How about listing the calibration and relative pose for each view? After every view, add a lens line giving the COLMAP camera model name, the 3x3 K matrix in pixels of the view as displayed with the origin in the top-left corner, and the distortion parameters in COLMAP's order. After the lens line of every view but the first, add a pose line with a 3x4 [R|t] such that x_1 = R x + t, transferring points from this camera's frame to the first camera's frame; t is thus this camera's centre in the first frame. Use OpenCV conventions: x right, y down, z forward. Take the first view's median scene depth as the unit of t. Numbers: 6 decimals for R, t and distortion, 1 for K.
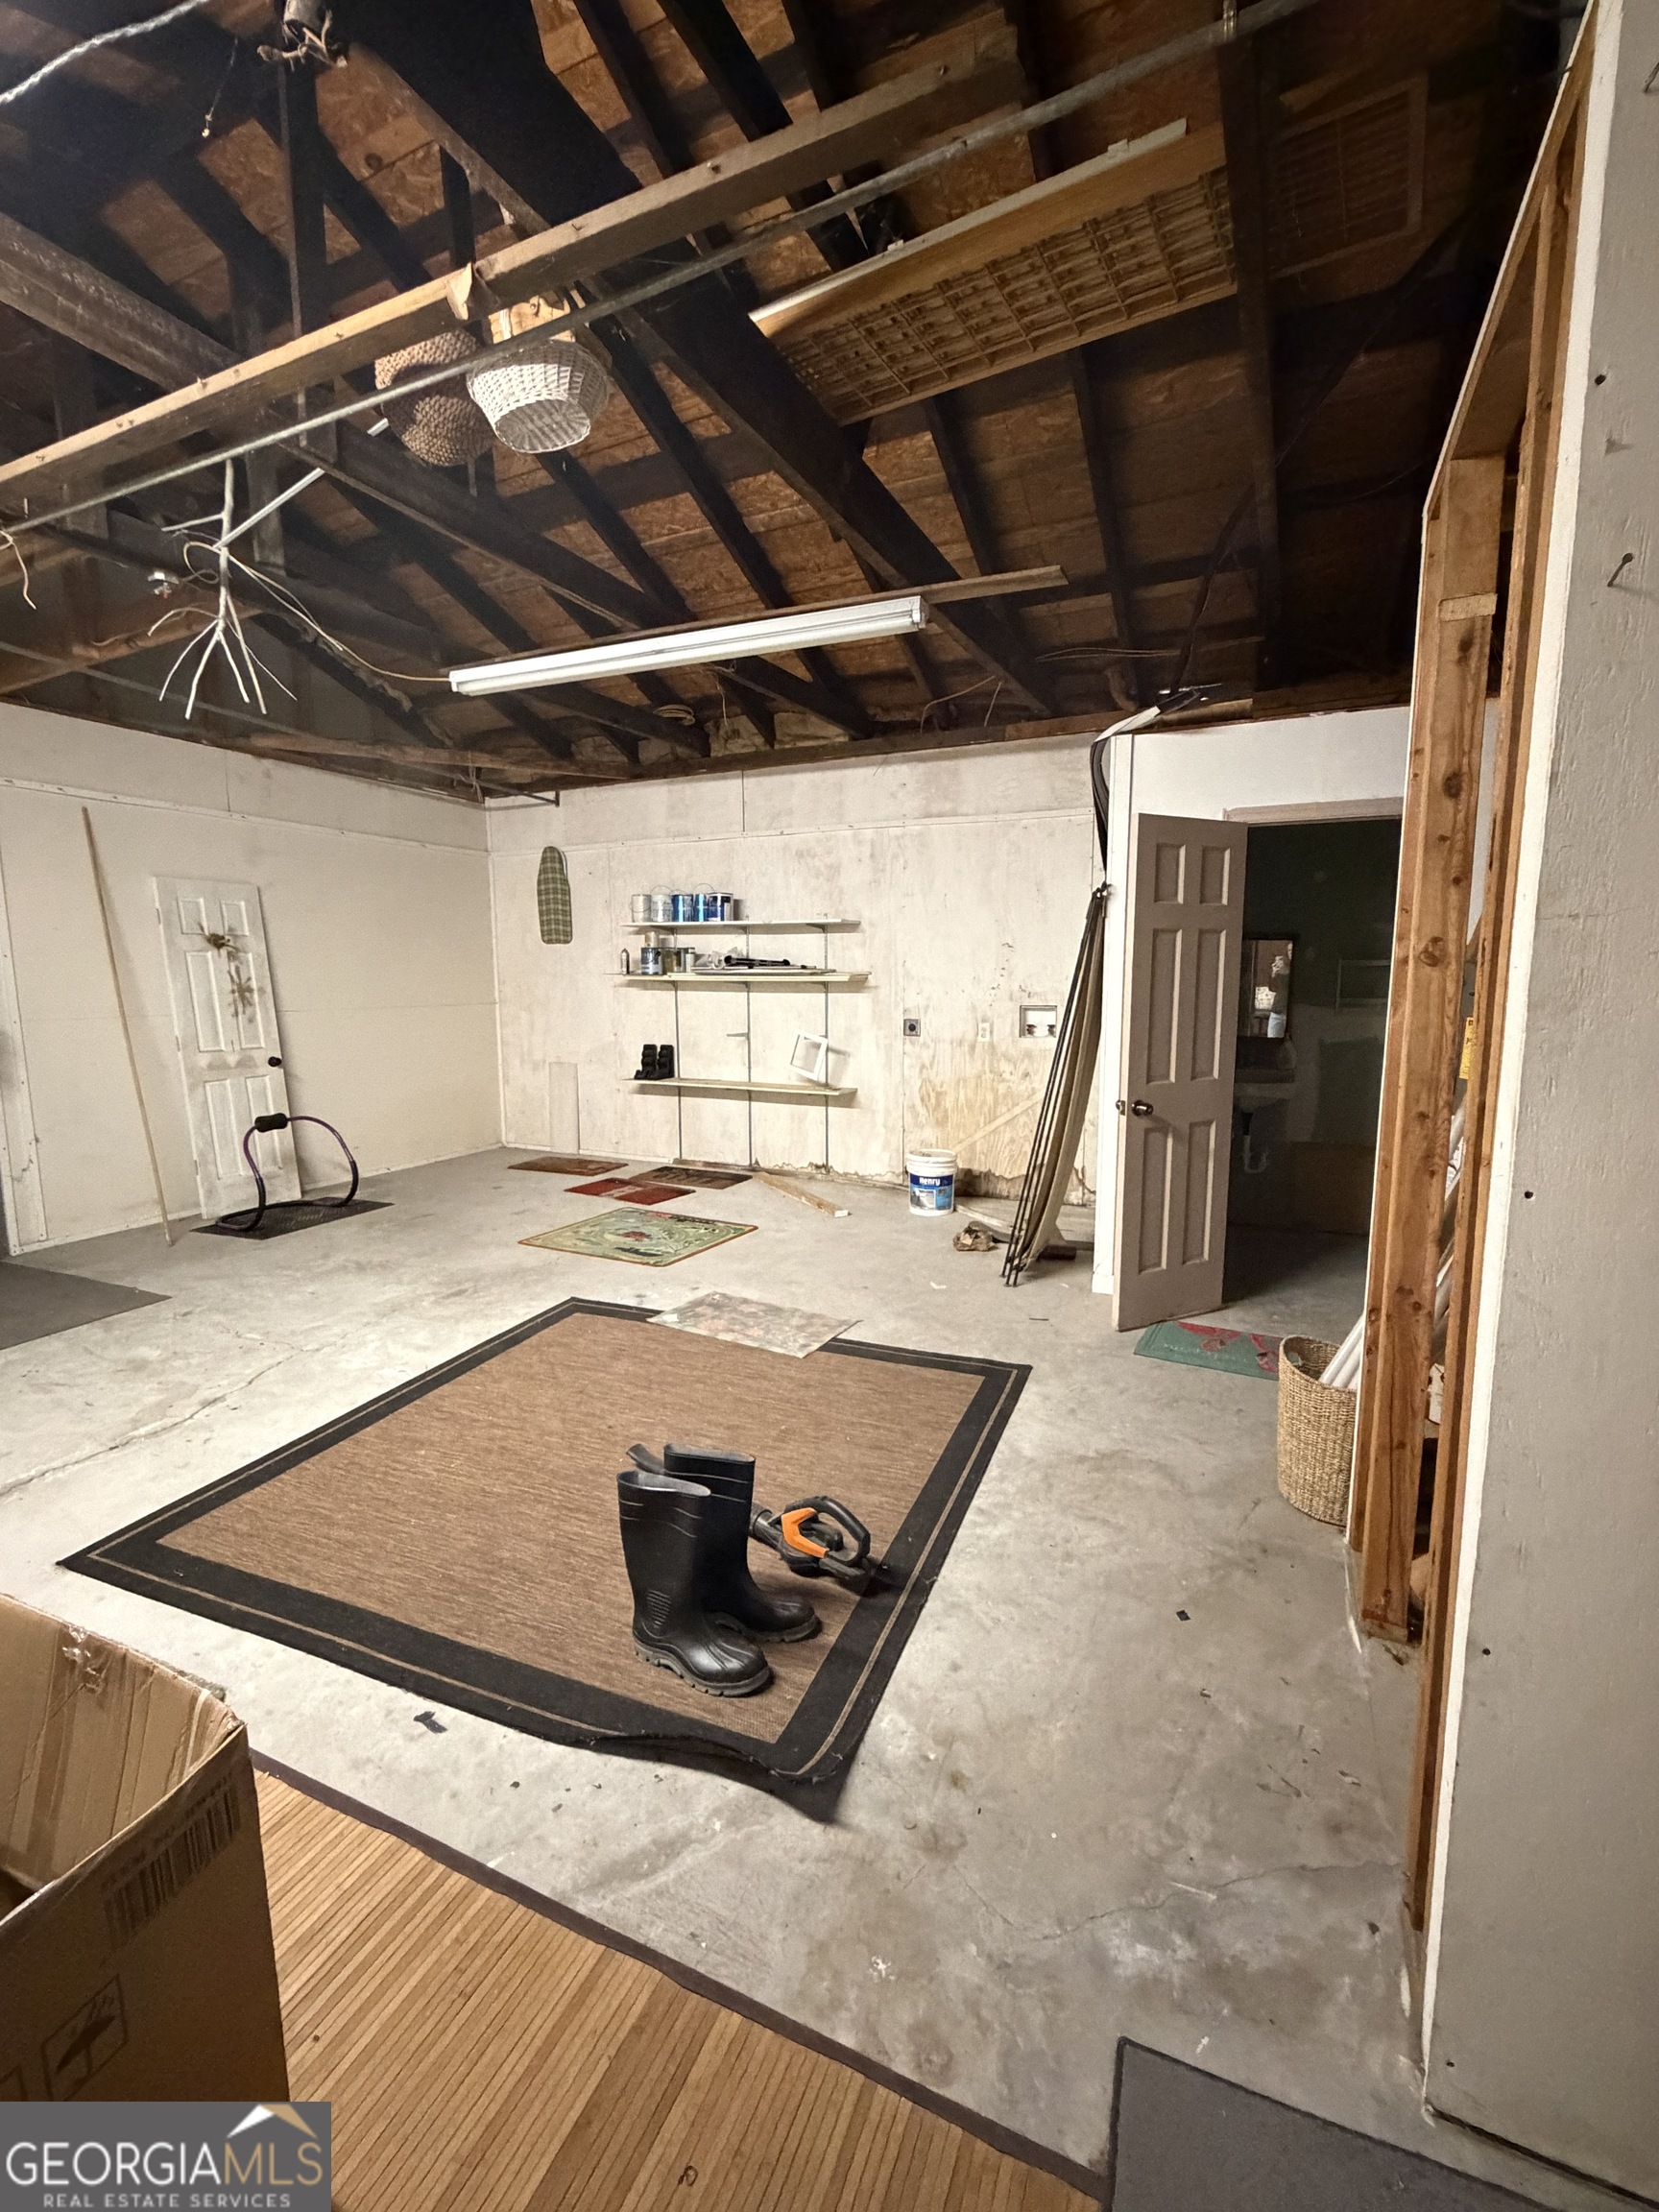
lens RADIAL K [[942.3, 0, 837.8], [0, 942.3, 1106.5], [0, 0, 1]] dist [-0.002345, 0.000015]
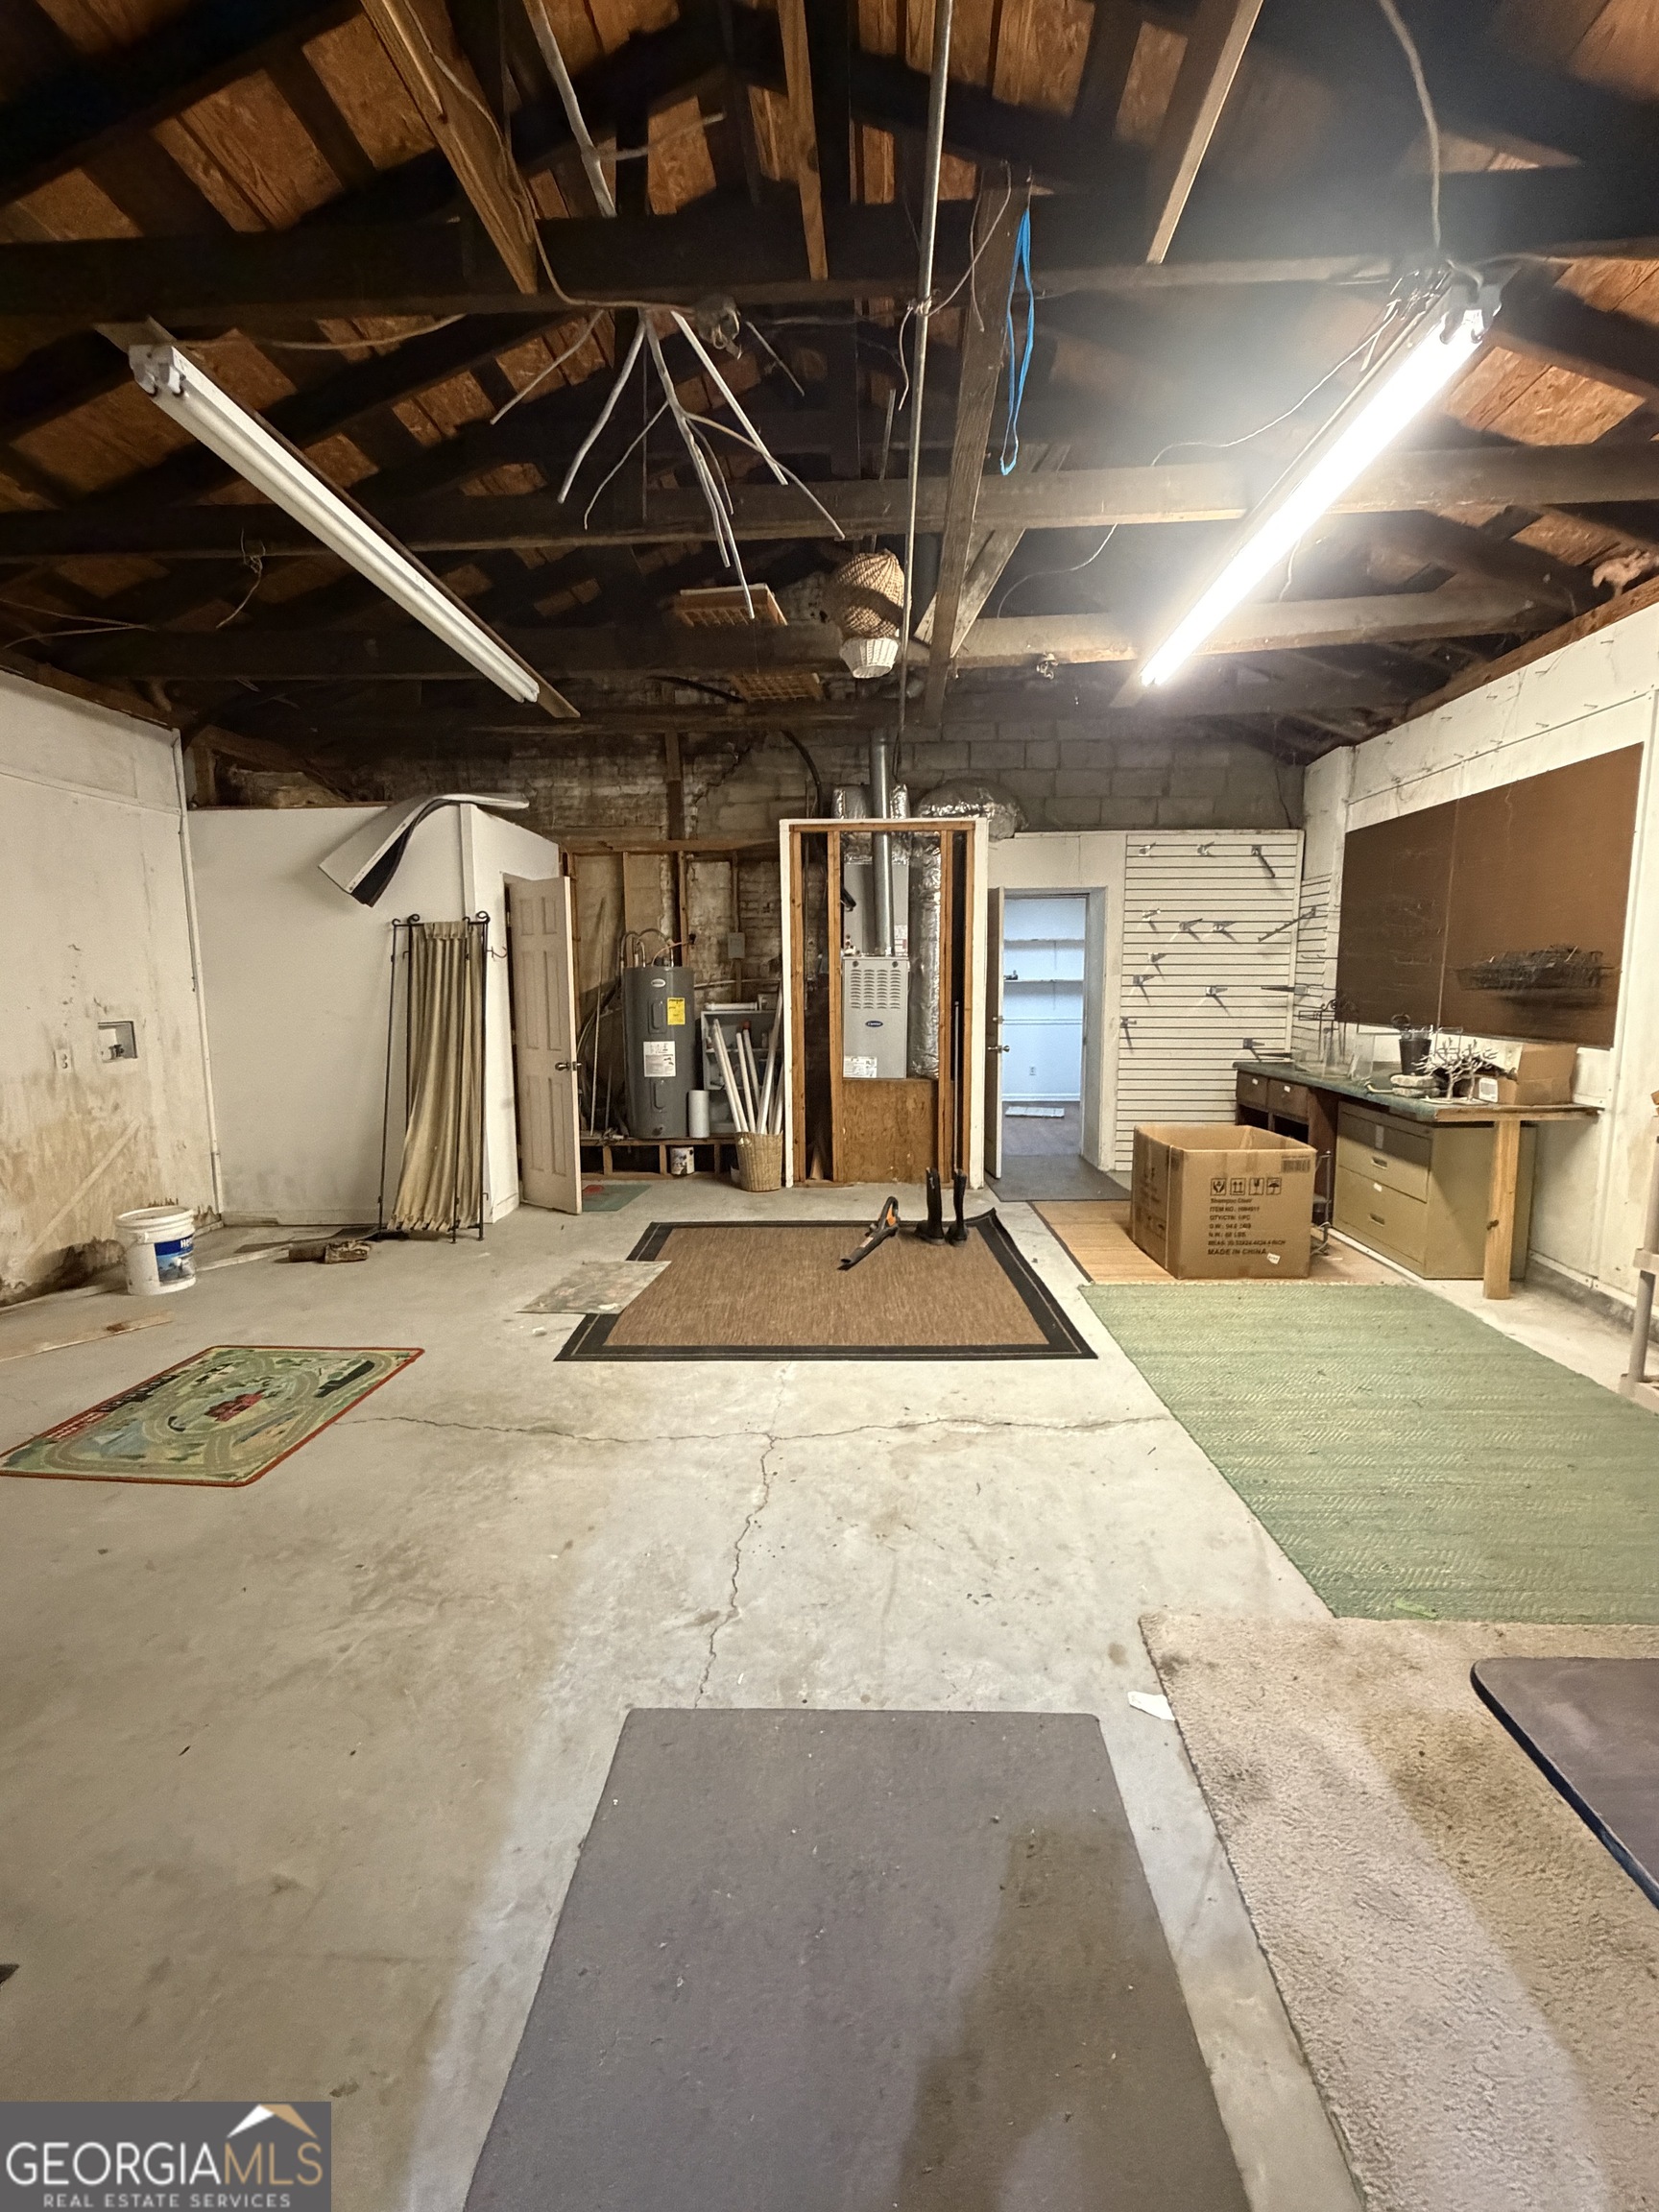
lens RADIAL K [[942.3, 0, 832.3], [0, 942.3, 1100.1], [0, 0, 1]] dist [-0.002345, 0.000015]
pose [[-0.375982, -0.108707, 0.920228, -1.115267], [0.141810, 0.974646, 0.173076, -0.131992], [-0.915711, 0.195571, -0.351034, 1.017500]]
